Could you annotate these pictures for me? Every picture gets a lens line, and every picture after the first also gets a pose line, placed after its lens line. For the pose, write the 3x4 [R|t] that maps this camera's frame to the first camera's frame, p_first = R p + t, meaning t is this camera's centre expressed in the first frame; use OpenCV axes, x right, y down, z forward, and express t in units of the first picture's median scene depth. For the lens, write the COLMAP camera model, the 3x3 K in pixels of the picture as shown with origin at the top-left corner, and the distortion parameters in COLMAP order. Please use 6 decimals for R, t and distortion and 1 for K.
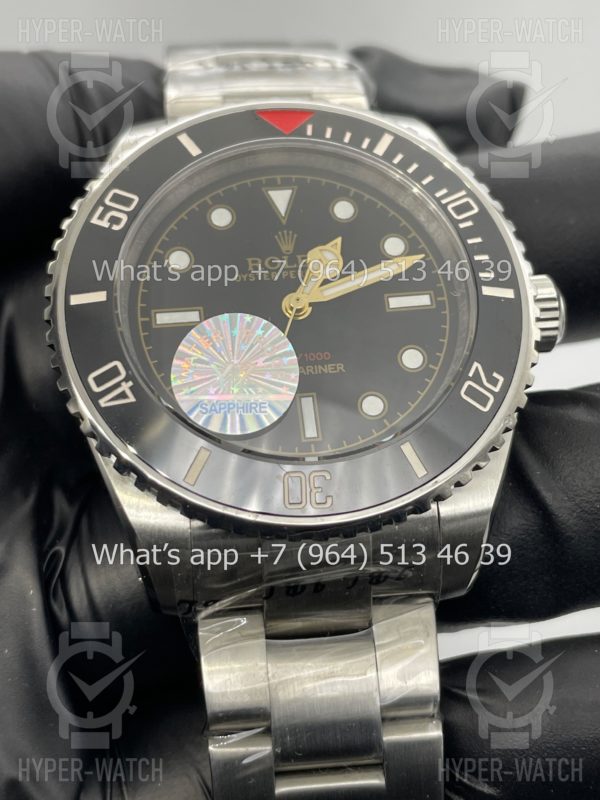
lens RADIAL K [[1251.2, 0, 300.0], [0, 1251.2, 400.0], [0, 0, 1]] dist [0.189358, 0.044516]
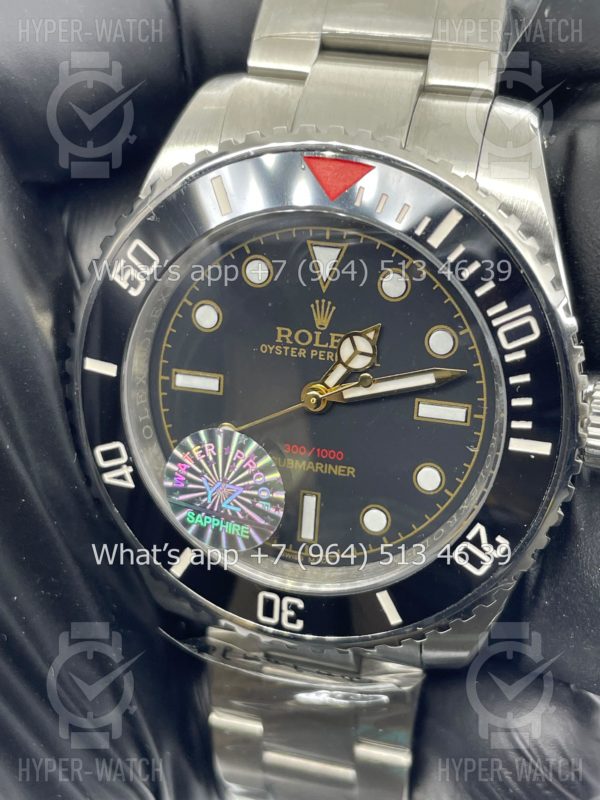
lens RADIAL K [[1251.2, 0, 300.0], [0, 1251.2, 400.0], [0, 0, 1]] dist [0.189358, 0.044516]
pose [[0.926470, 0.245504, -0.285274, 0.249892], [-0.027709, 0.800400, 0.598826, -0.626532], [0.375347, -0.546889, 0.748349, 0.306376]]
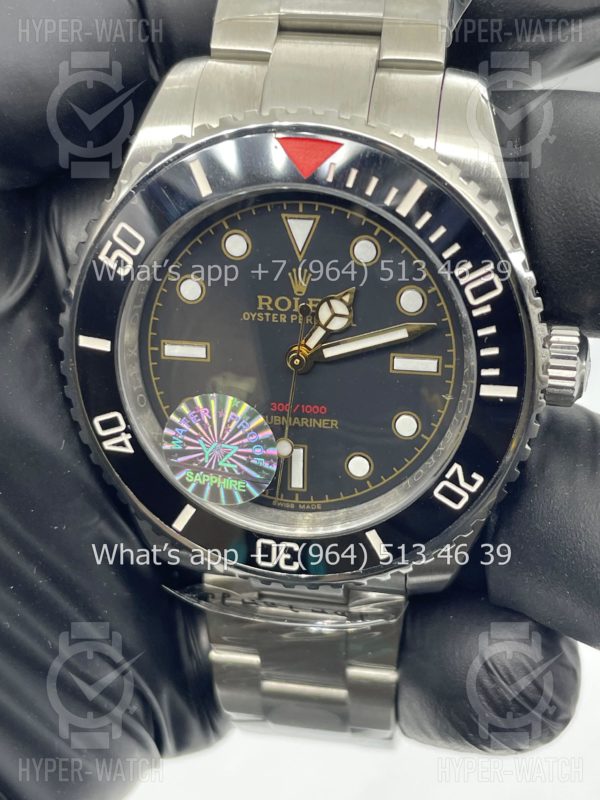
lens RADIAL K [[1251.2, 0, 300.0], [0, 1251.2, 400.0], [0, 0, 1]] dist [0.189358, 0.044516]
pose [[0.959953, 0.194067, -0.202059, 0.206673], [-0.018986, 0.764633, 0.644186, -0.694527], [0.279516, -0.614552, 0.737697, 0.244789]]
